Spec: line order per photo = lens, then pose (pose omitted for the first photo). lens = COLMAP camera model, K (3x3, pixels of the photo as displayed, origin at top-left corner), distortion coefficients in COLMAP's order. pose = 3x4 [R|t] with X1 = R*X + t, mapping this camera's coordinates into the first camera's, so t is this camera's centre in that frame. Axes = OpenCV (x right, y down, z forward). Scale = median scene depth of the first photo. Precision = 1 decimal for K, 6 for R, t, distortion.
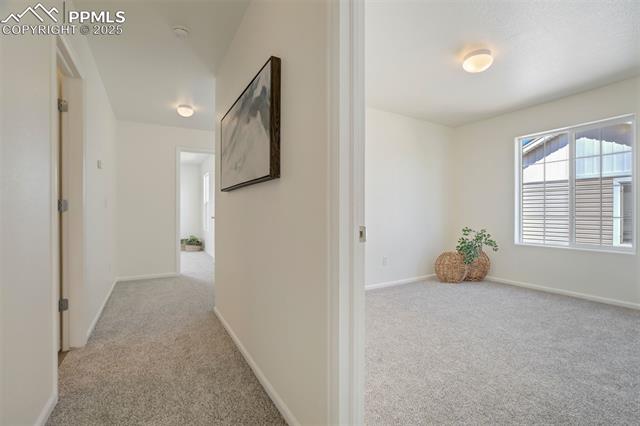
lens RADIAL K [[297.5, 0, 320.4], [0, 297.5, 215.3], [0, 0, 1]] dist [-0.046888, 0.020348]
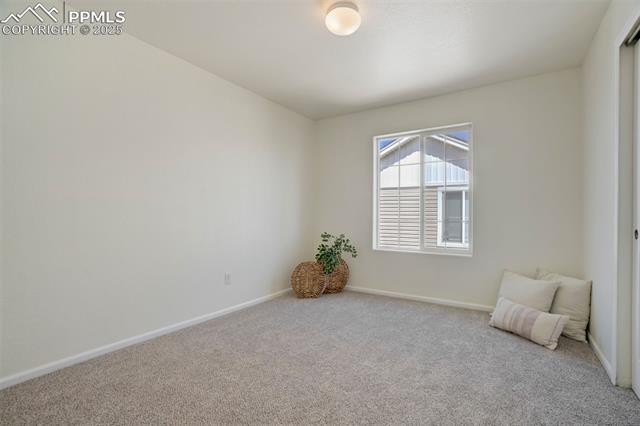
lens RADIAL K [[297.5, 0, 320.4], [0, 297.5, 215.3], [0, 0, 1]] dist [-0.046888, 0.020348]
pose [[0.901662, 0.007707, 0.432373, 0.097779], [-0.004797, 0.999958, -0.007819, -0.003924], [-0.432415, 0.004976, 0.901661, 0.208152]]
